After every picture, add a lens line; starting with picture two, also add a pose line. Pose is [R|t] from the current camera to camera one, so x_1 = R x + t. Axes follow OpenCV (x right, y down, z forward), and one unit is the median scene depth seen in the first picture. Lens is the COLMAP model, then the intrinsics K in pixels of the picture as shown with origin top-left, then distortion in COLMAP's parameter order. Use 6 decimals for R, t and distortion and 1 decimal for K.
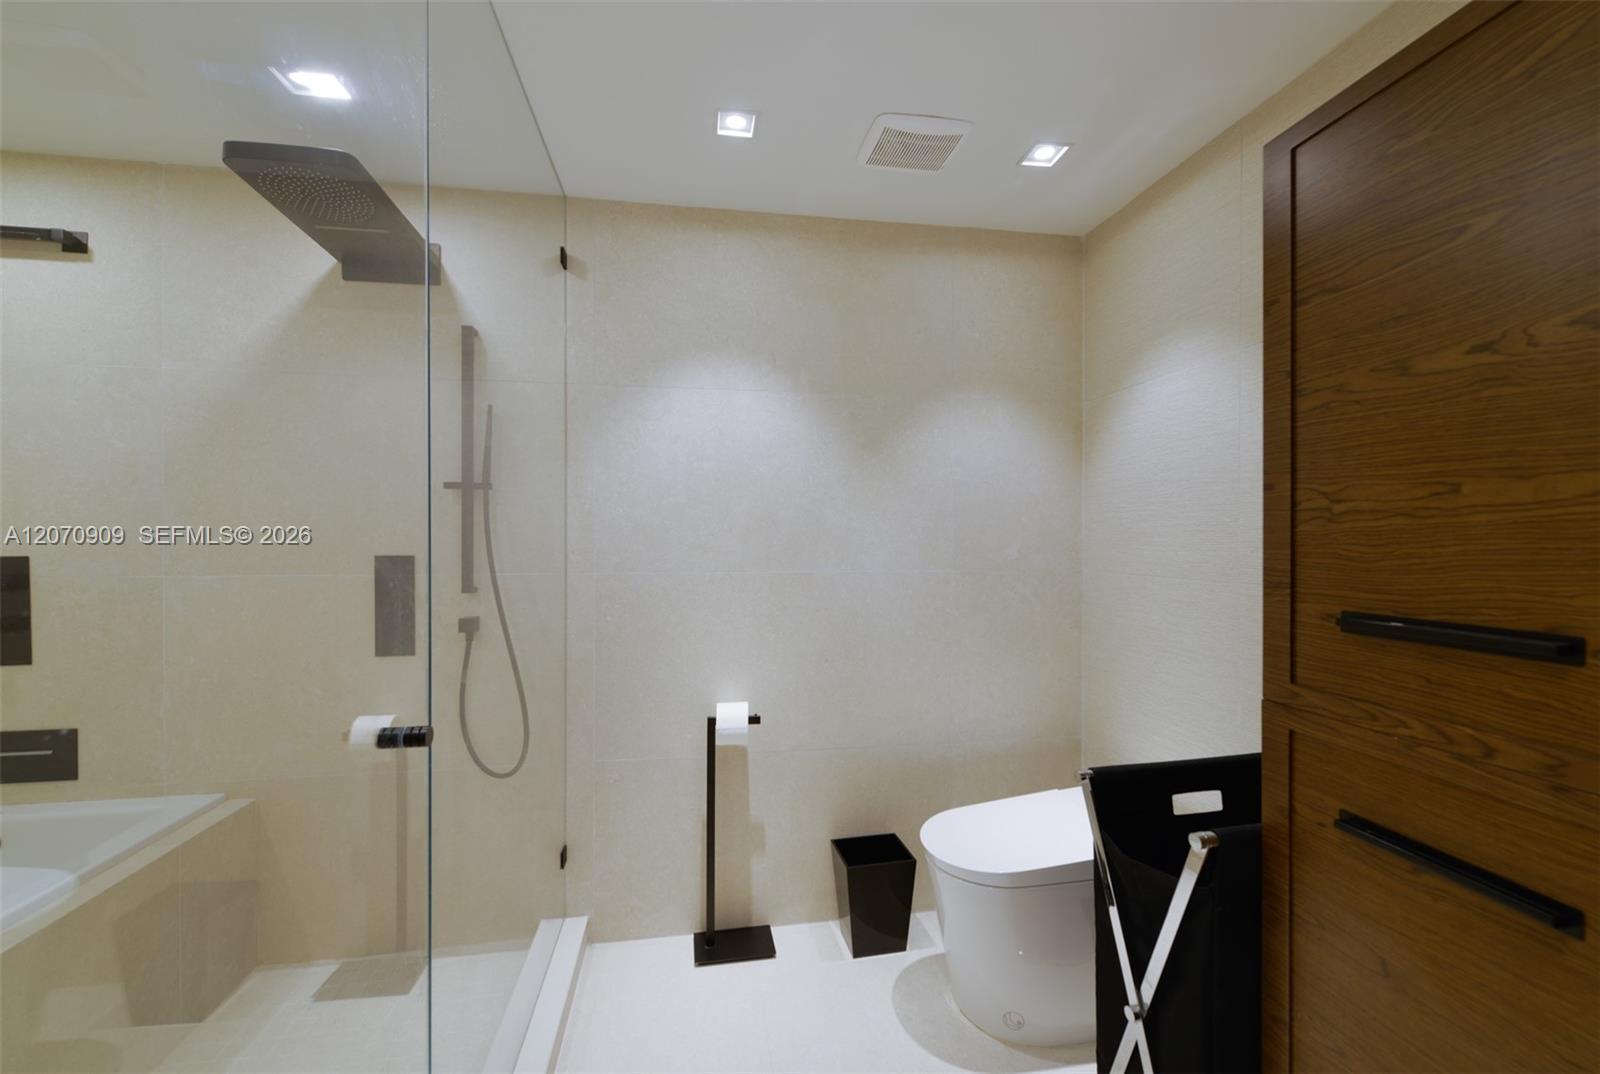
lens RADIAL K [[634.3, 0, 794.6], [0, 634.3, 538.1], [0, 0, 1]] dist [0.006911, -0.003220]
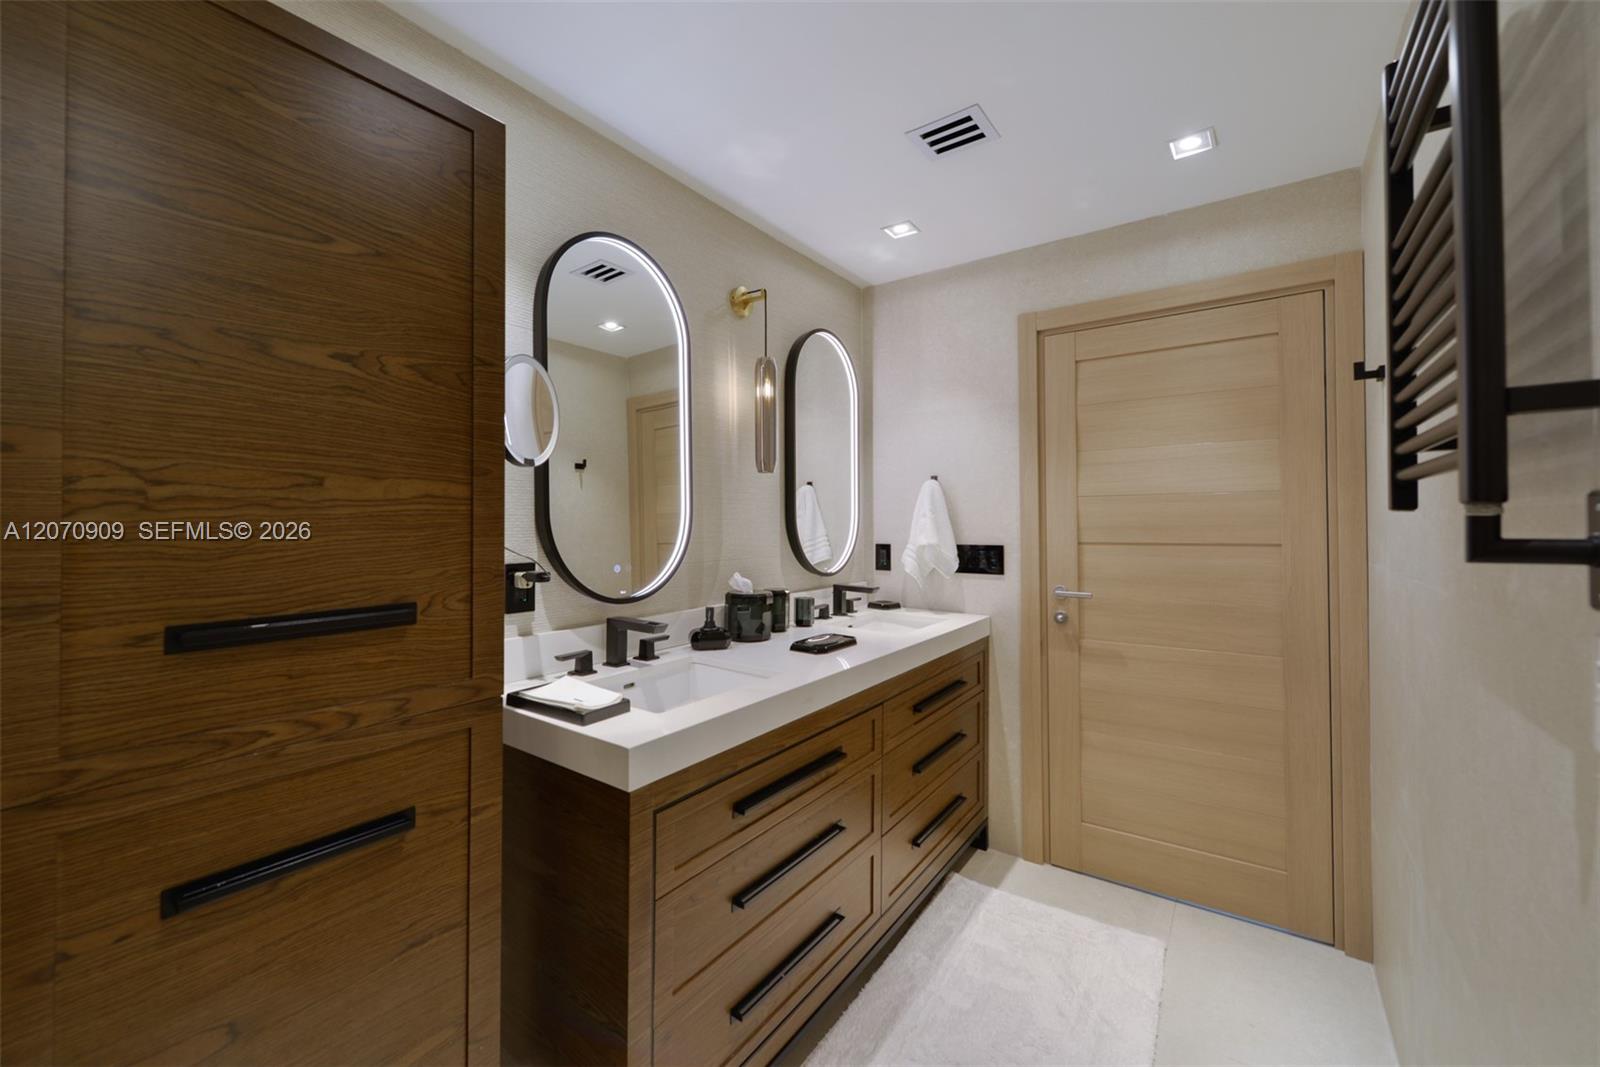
lens RADIAL K [[634.3, 0, 796.6], [0, 634.3, 514.8], [0, 0, 1]] dist [0.006911, -0.003220]
pose [[-0.712451, 0.010772, 0.701639, -0.107947], [0.006043, 0.999939, -0.009215, -0.004299], [-0.701695, -0.002325, -0.712473, 0.521115]]
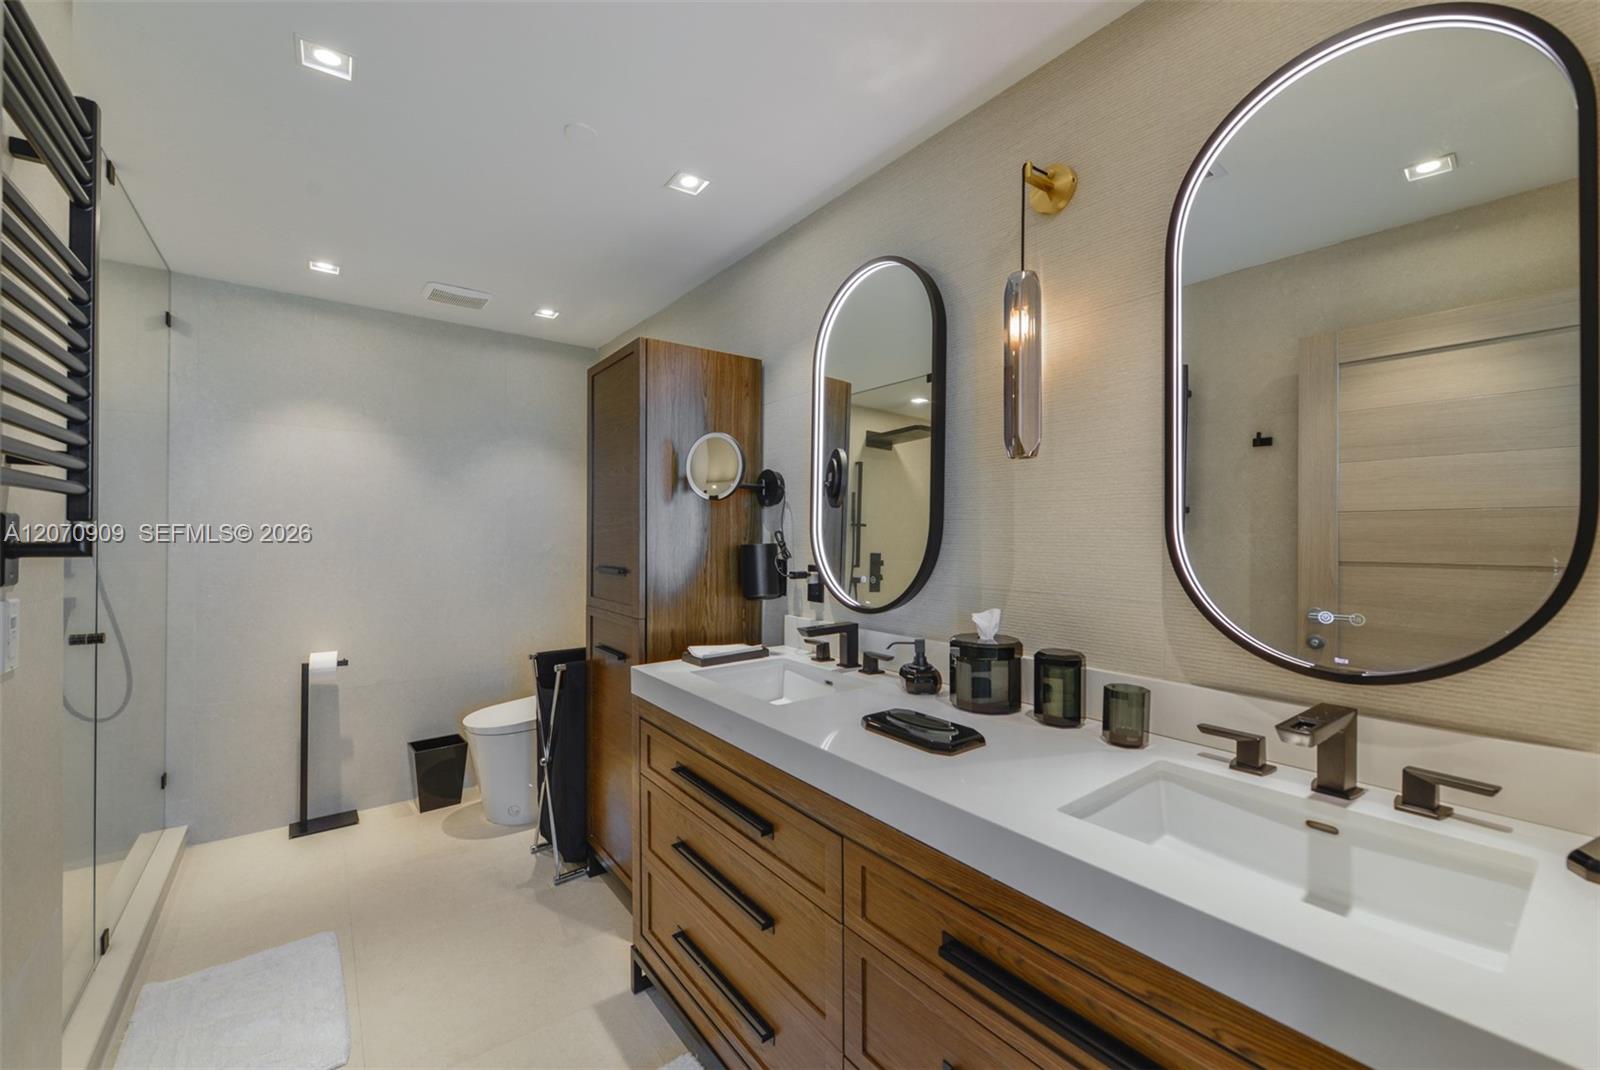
lens RADIAL K [[634.3, 0, 783.4], [0, 634.3, 534.5], [0, 0, 1]] dist [0.006911, -0.003220]
pose [[0.887521, 0.006502, 0.460720, 0.173285], [-0.004258, 0.999973, -0.005911, 0.002062], [-0.460747, 0.003285, 0.887526, -0.812941]]
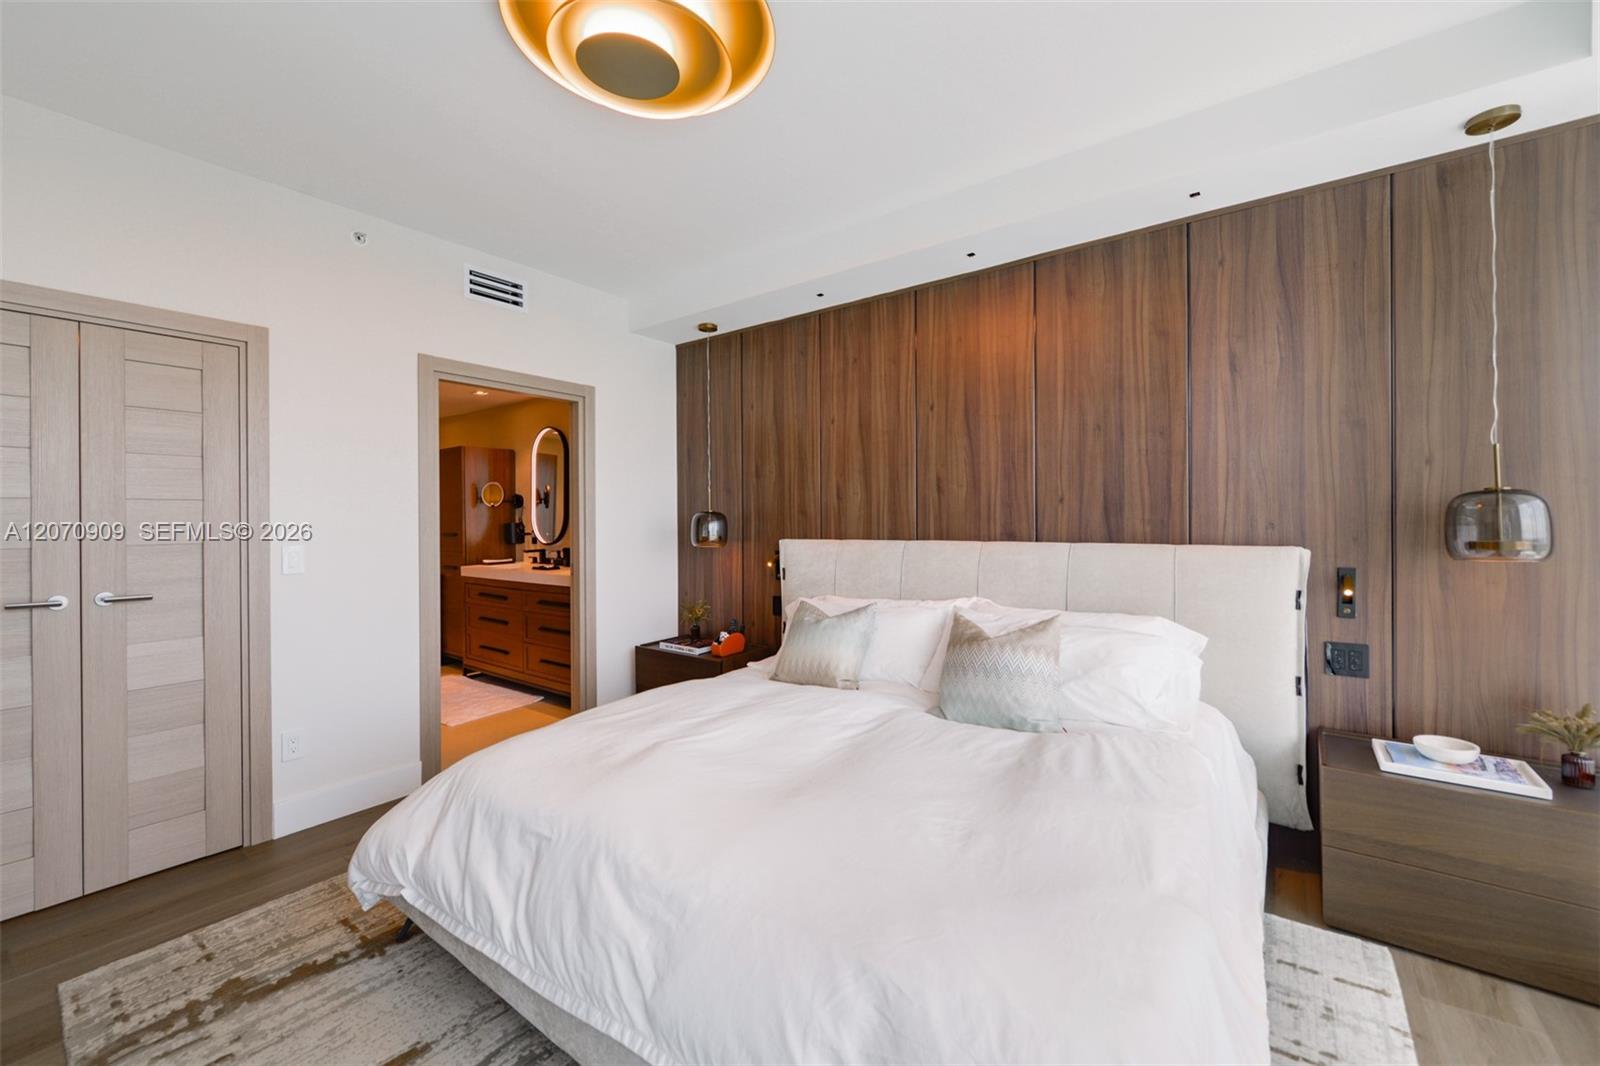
lens RADIAL K [[634.3, 0, 795.7], [0, 634.3, 520.5], [0, 0, 1]] dist [0.006911, -0.003220]
pose [[0.719033, -0.004200, 0.694963, -0.501788], [0.009371, 0.999949, -0.003652, 0.025587], [-0.694912, 0.009138, 0.719036, -2.990745]]
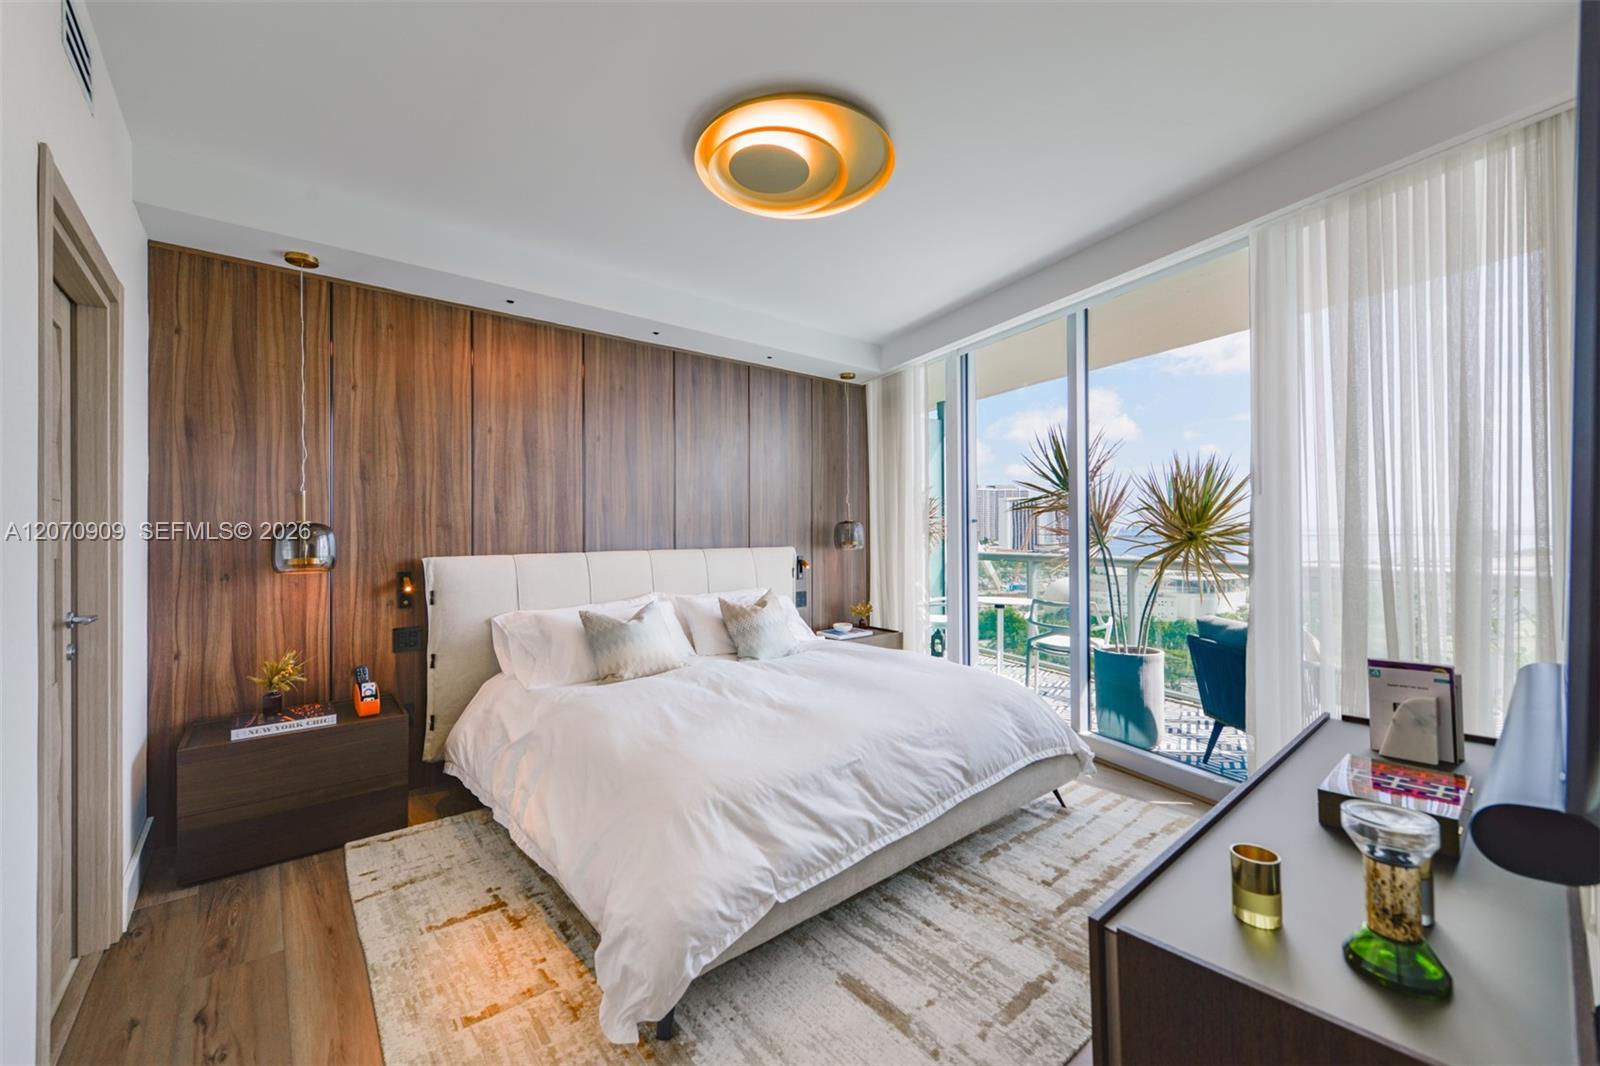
lens RADIAL K [[634.3, 0, 781.1], [0, 634.3, 527.7], [0, 0, 1]] dist [0.006911, -0.003220]
pose [[-0.507590, 0.008334, 0.861558, -1.121534], [0.011277, 0.999932, -0.003028, 0.012451], [-0.861525, 0.008179, -0.507650, -1.365567]]
